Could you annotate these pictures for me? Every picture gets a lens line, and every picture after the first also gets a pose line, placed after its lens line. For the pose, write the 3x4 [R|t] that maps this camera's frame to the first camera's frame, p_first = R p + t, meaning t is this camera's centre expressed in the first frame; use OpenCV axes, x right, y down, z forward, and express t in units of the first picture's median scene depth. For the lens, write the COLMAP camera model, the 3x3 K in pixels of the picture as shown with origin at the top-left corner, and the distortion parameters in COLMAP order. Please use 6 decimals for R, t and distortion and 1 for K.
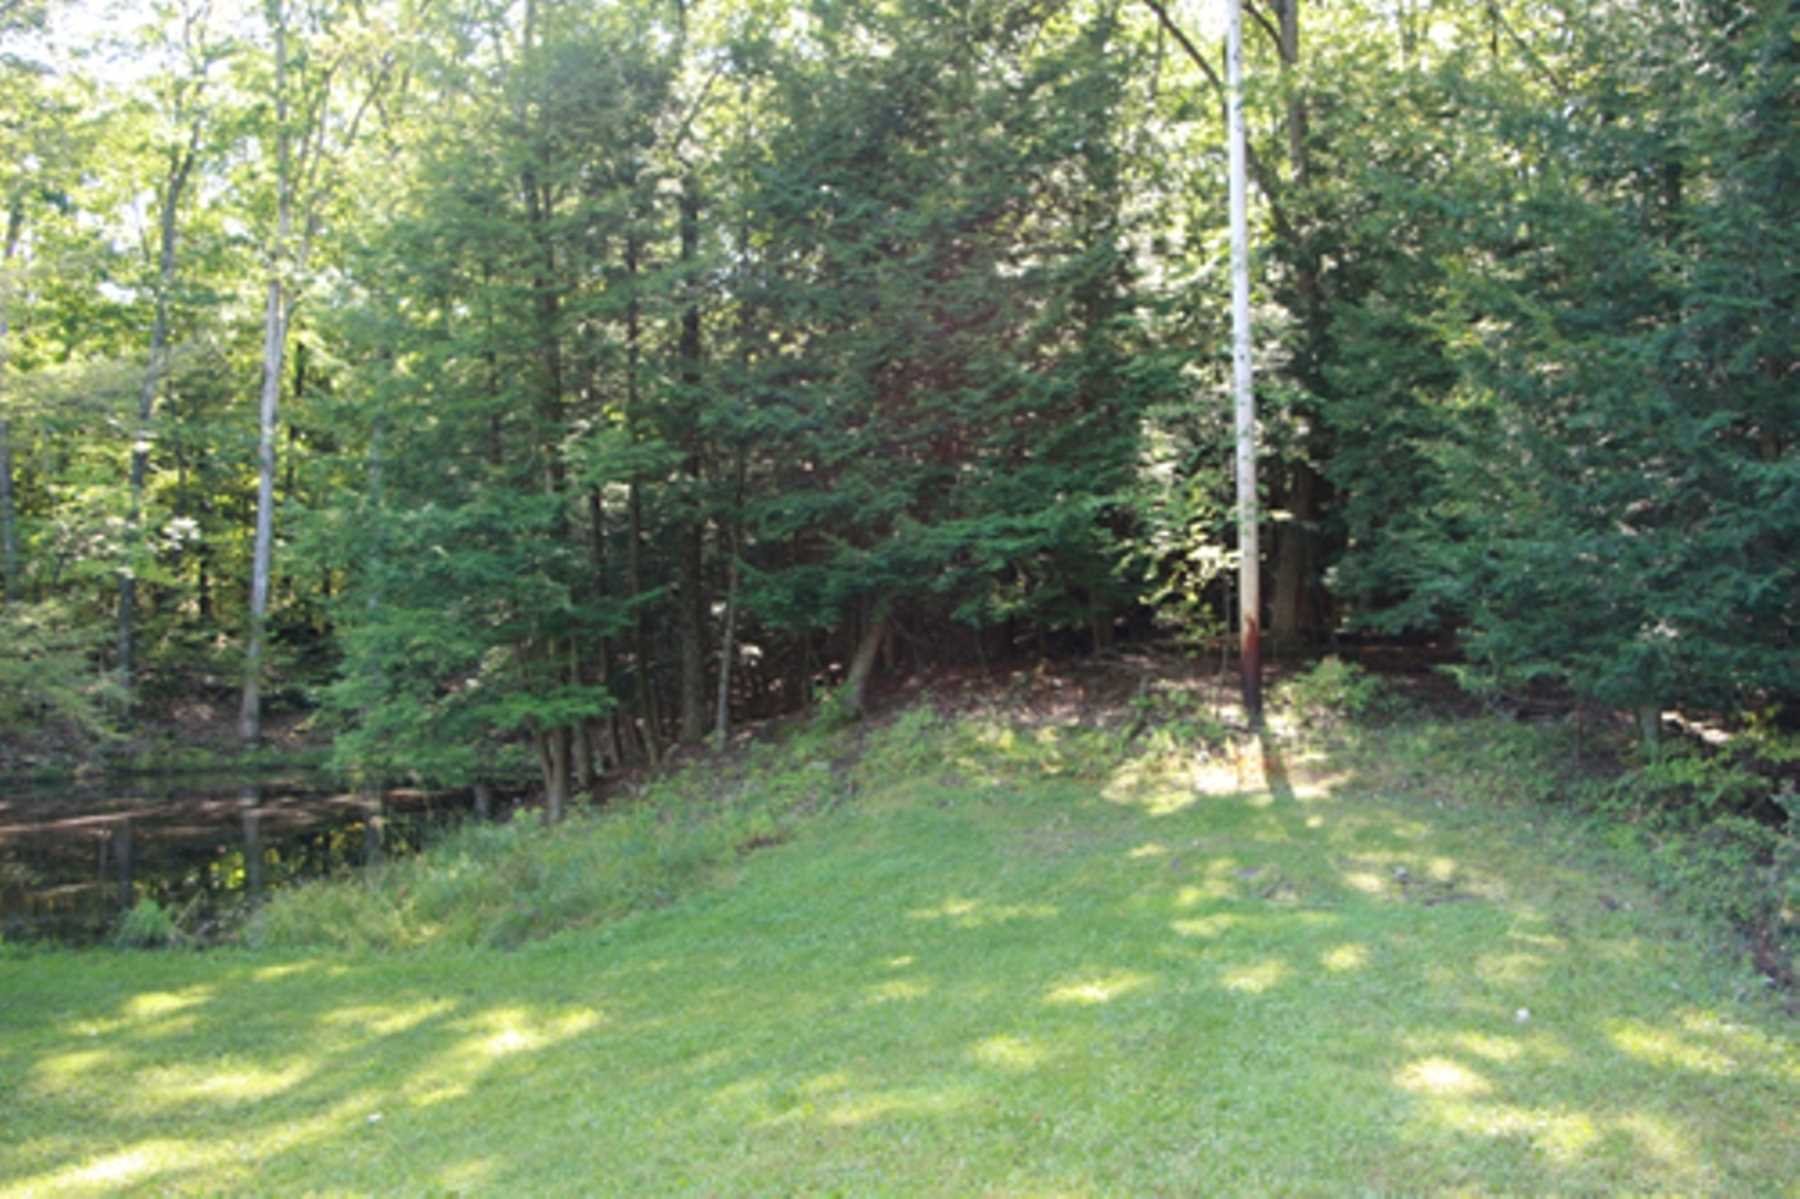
lens RADIAL K [[1622.3, 0, 900.0], [0, 1622.3, 599.5], [0, 0, 1]] dist [-0.076811, 0.001053]
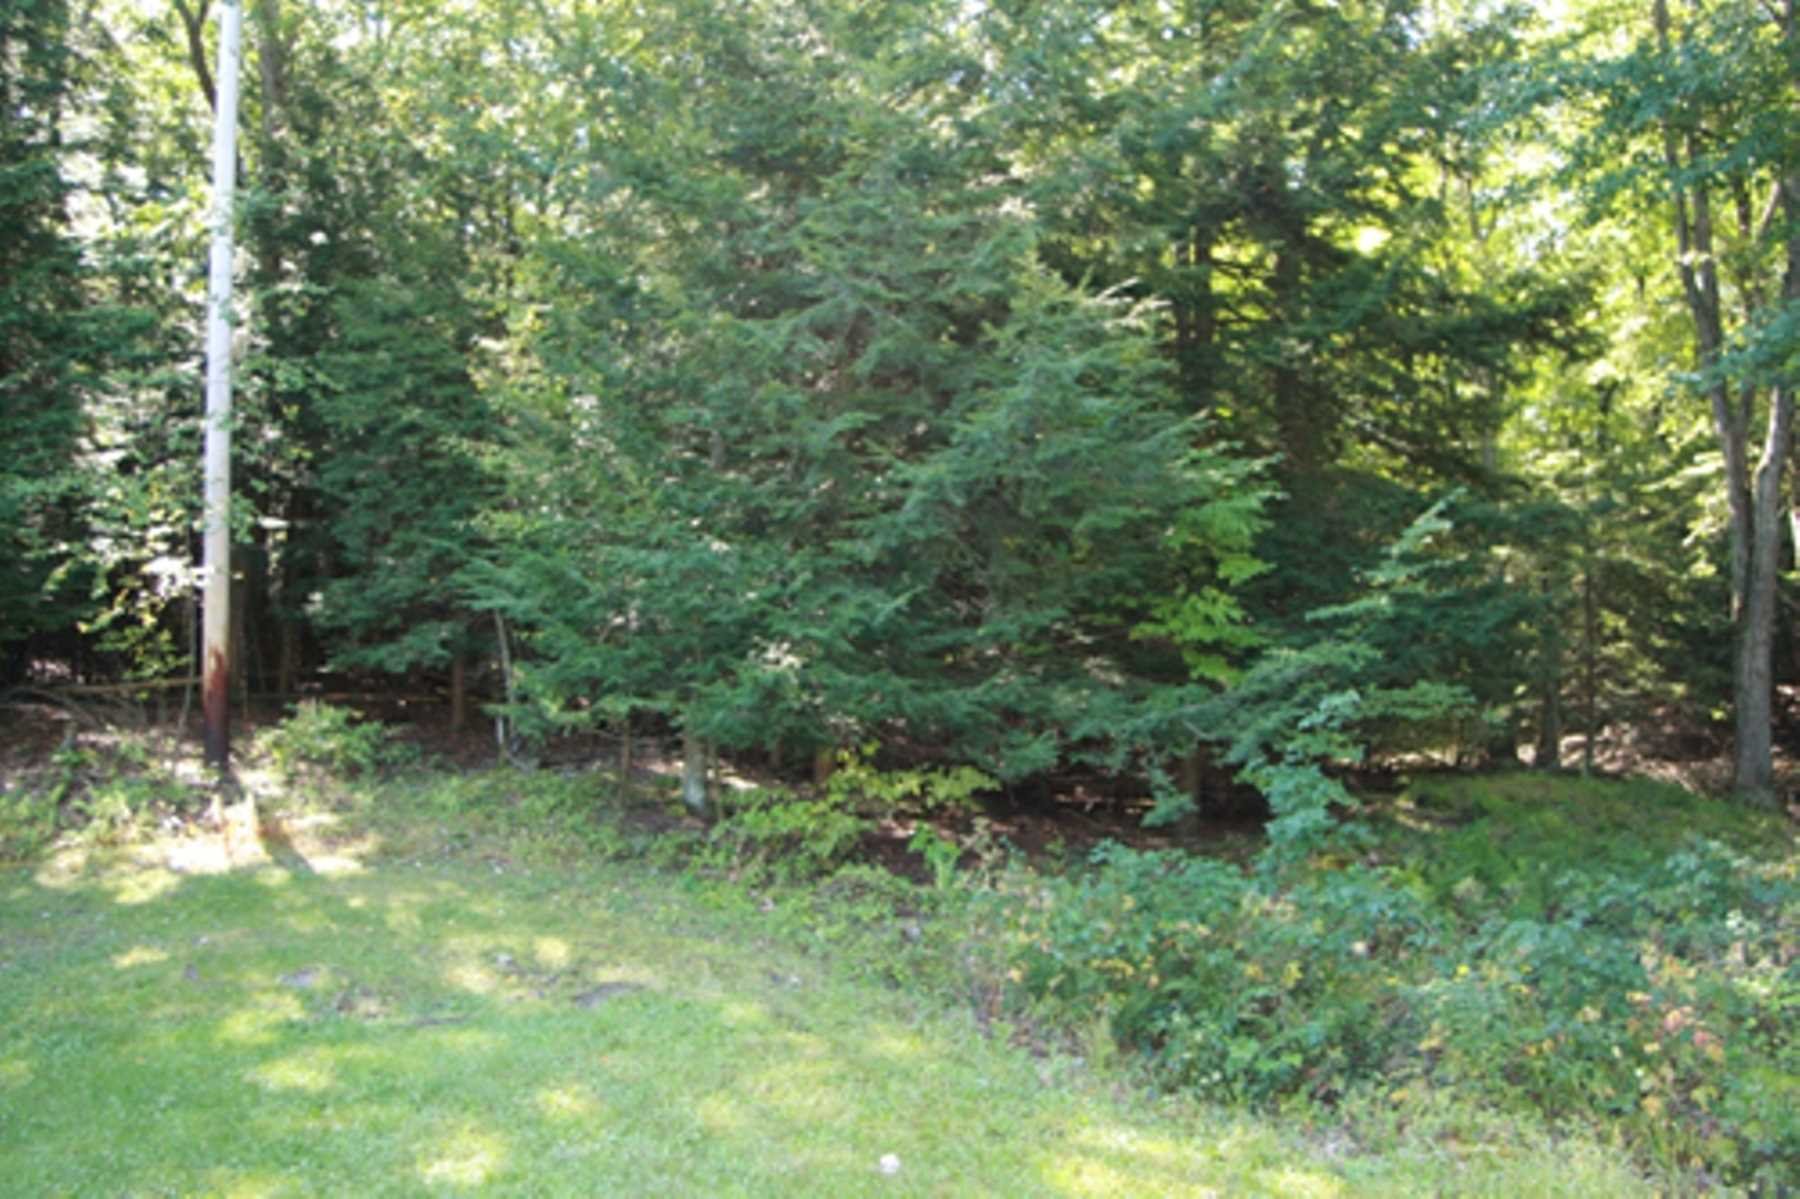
lens RADIAL K [[1622.3, 0, 900.0], [0, 1622.3, 599.5], [0, 0, 1]] dist [-0.076811, 0.001053]
pose [[0.780364, 0.042336, 0.623891, -0.016790], [-0.015349, 0.998702, -0.048572, 0.020217], [-0.625138, 0.028327, 0.780000, 0.174590]]
